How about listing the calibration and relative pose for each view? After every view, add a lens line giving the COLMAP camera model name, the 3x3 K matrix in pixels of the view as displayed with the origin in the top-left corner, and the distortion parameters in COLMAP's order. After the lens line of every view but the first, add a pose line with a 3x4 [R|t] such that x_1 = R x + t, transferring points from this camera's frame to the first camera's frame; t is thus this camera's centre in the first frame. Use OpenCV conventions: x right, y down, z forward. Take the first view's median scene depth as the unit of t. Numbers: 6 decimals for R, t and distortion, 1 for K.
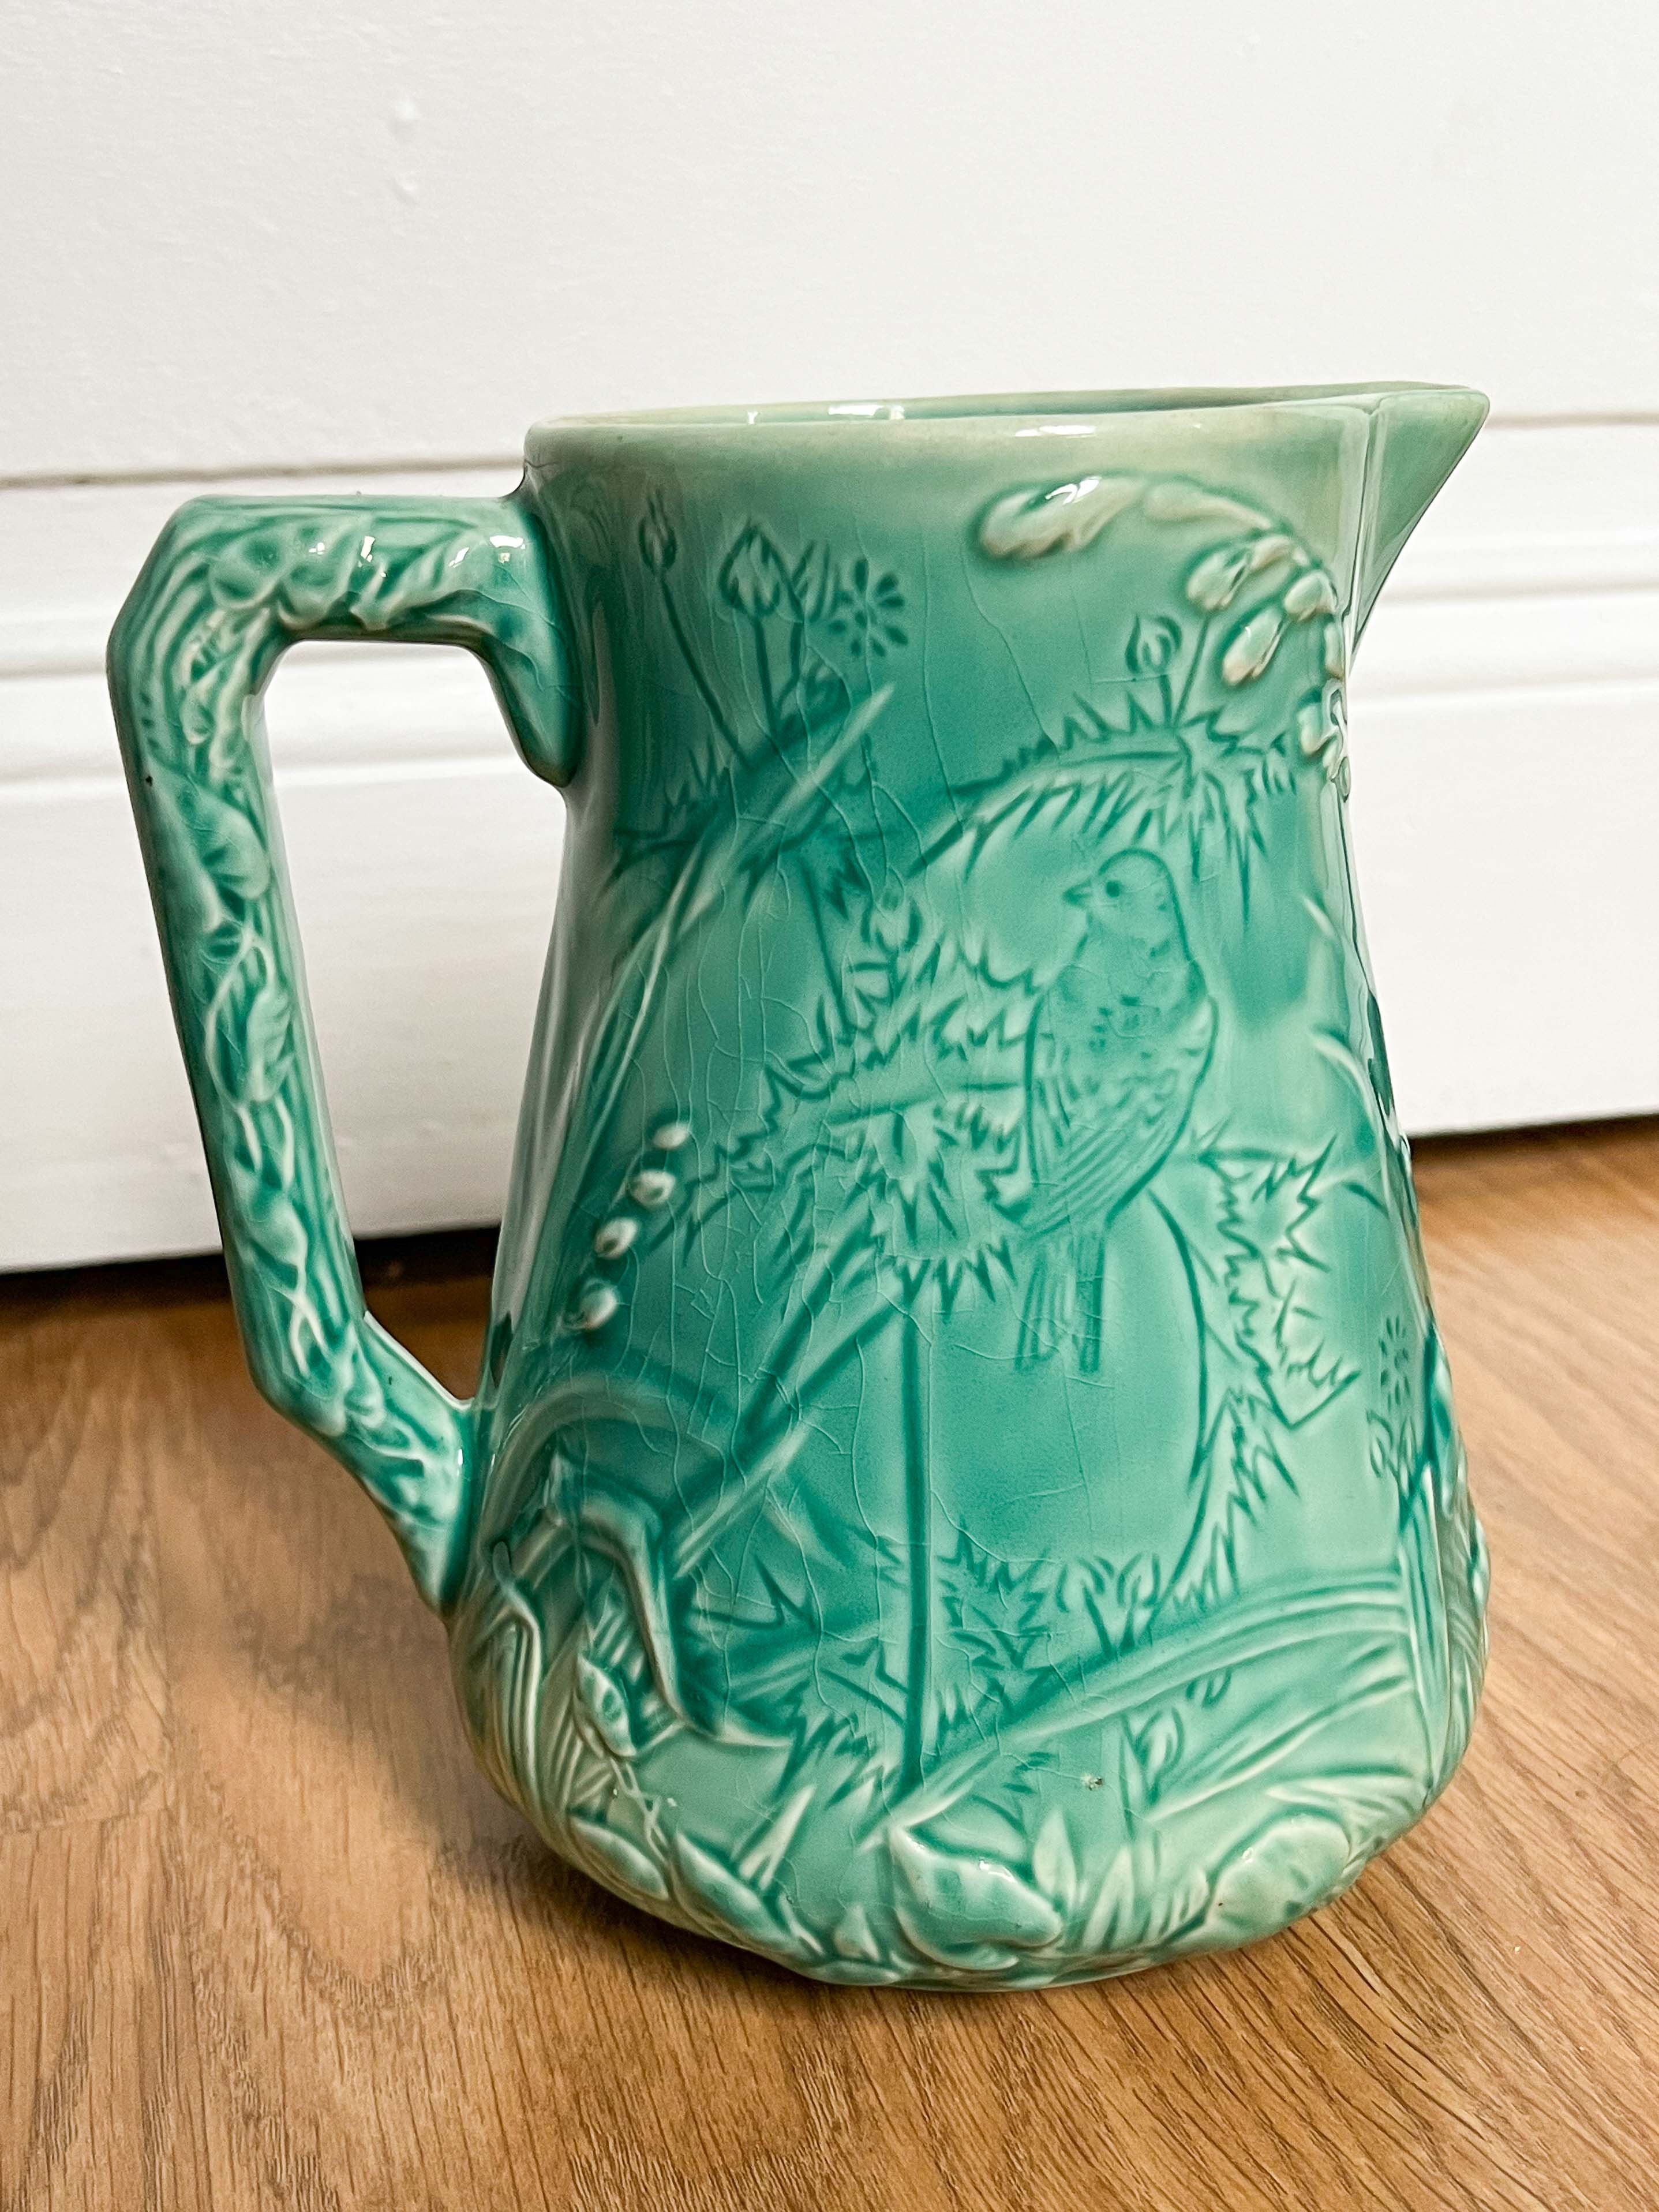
lens RADIAL K [[2591.9, 0, 958.0], [0, 2591.9, 1157.6], [0, 0, 1]] dist [0.225969, -0.717881]
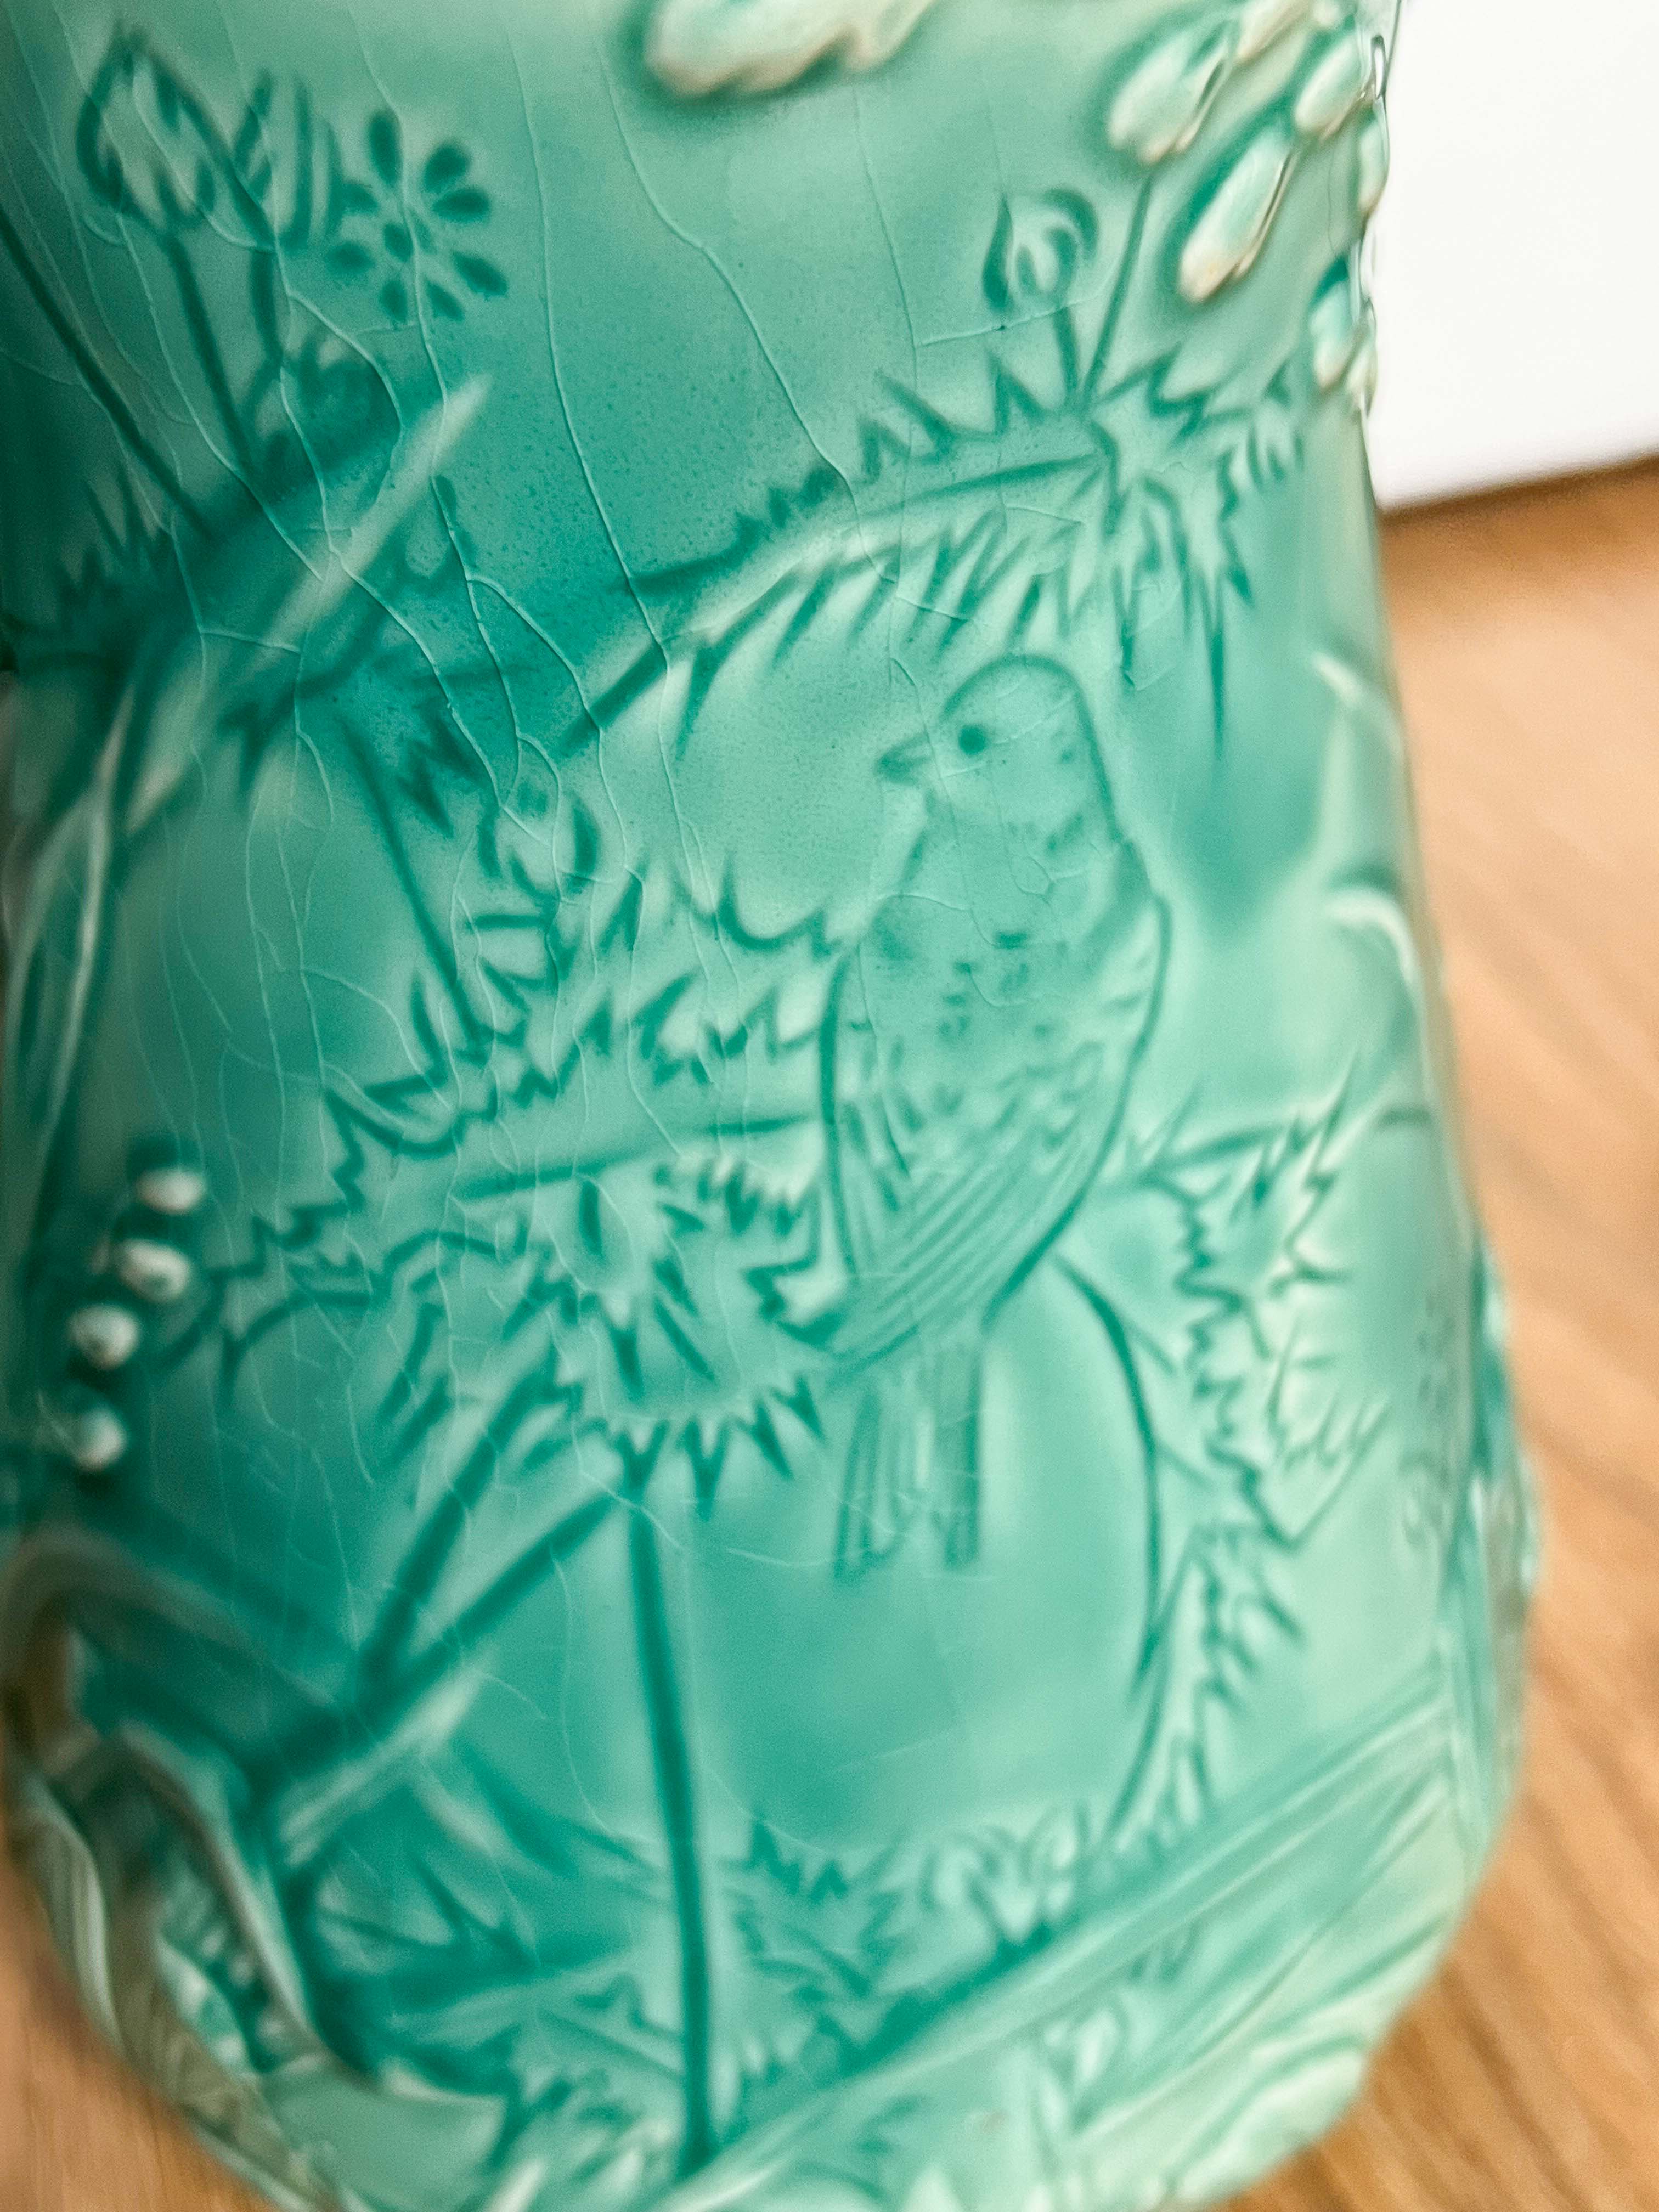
lens RADIAL K [[2592.0, 0, 958.0], [0, 2592.0, 1157.6], [0, 0, 1]] dist [0.225969, -0.717881]
pose [[0.996015, -0.063913, 0.062205, 0.019564], [0.040805, 0.946748, 0.319378, -0.186699], [-0.079305, -0.315567, 0.945583, 0.484342]]
